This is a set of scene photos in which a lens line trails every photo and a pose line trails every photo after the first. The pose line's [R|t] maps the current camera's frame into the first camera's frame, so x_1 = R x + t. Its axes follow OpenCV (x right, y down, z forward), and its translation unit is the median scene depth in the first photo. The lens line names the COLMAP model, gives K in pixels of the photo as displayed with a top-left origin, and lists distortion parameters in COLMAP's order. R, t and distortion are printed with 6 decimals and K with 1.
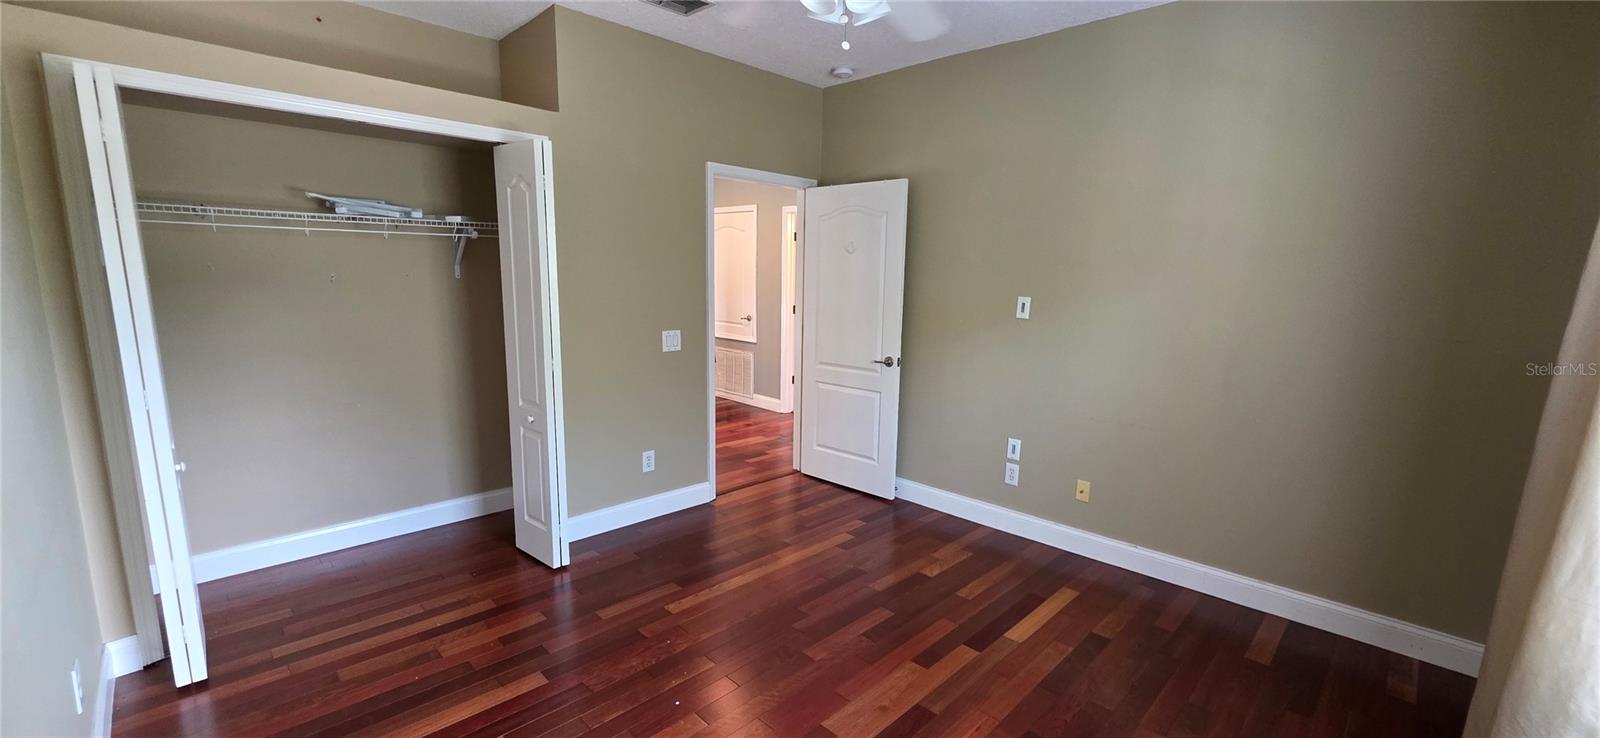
lens RADIAL K [[641.9, 0, 807.3], [0, 641.9, 376.5], [0, 0, 1]] dist [0.002113, -0.000090]
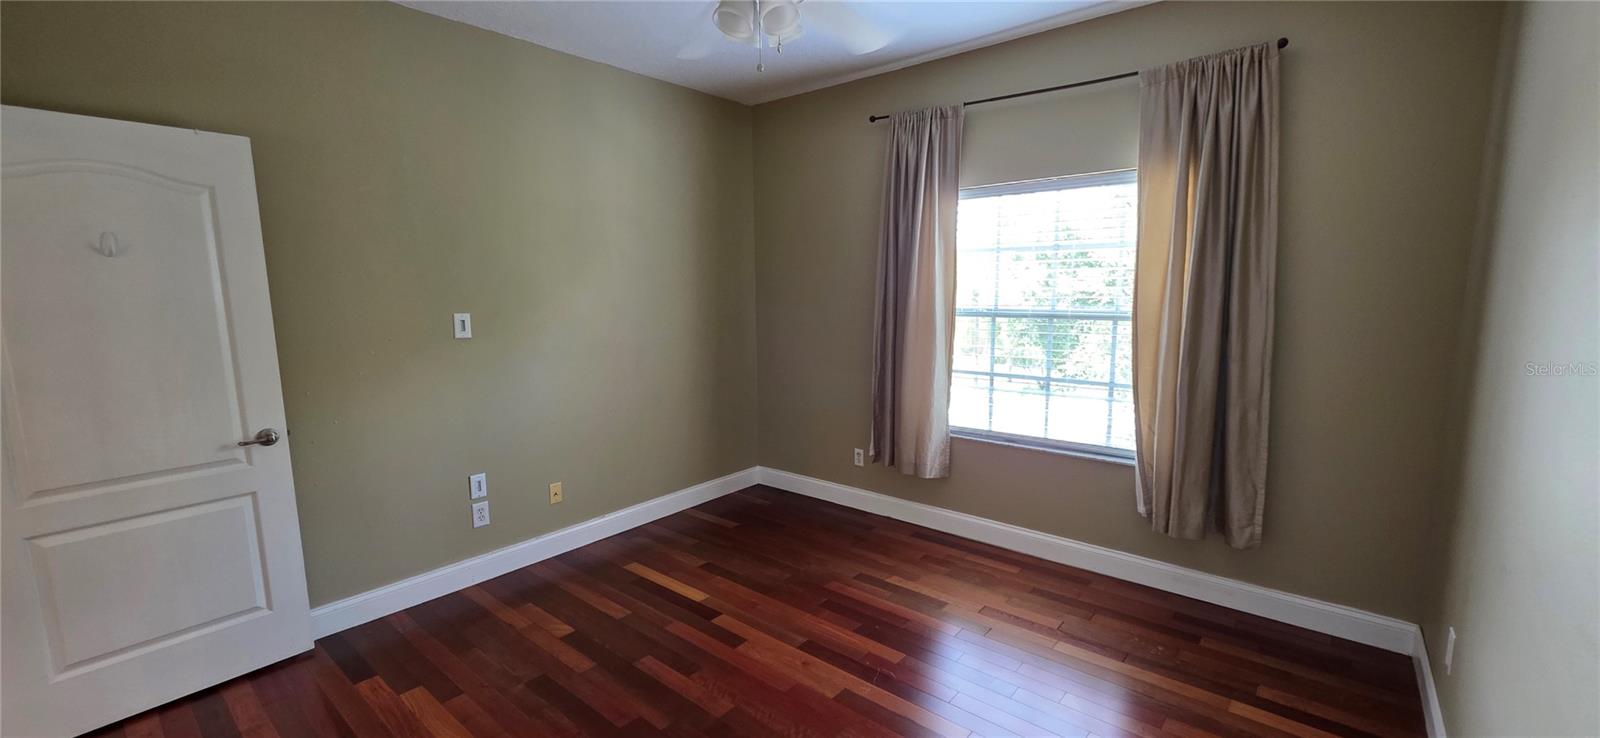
lens RADIAL K [[641.9, 0, 807.3], [0, 641.9, 376.5], [0, 0, 1]] dist [0.002113, -0.000090]
pose [[-0.083222, -0.160947, 0.983448, -0.595630], [0.168110, 0.970461, 0.173048, -0.116314], [-0.982249, 0.179729, -0.053707, 0.618185]]
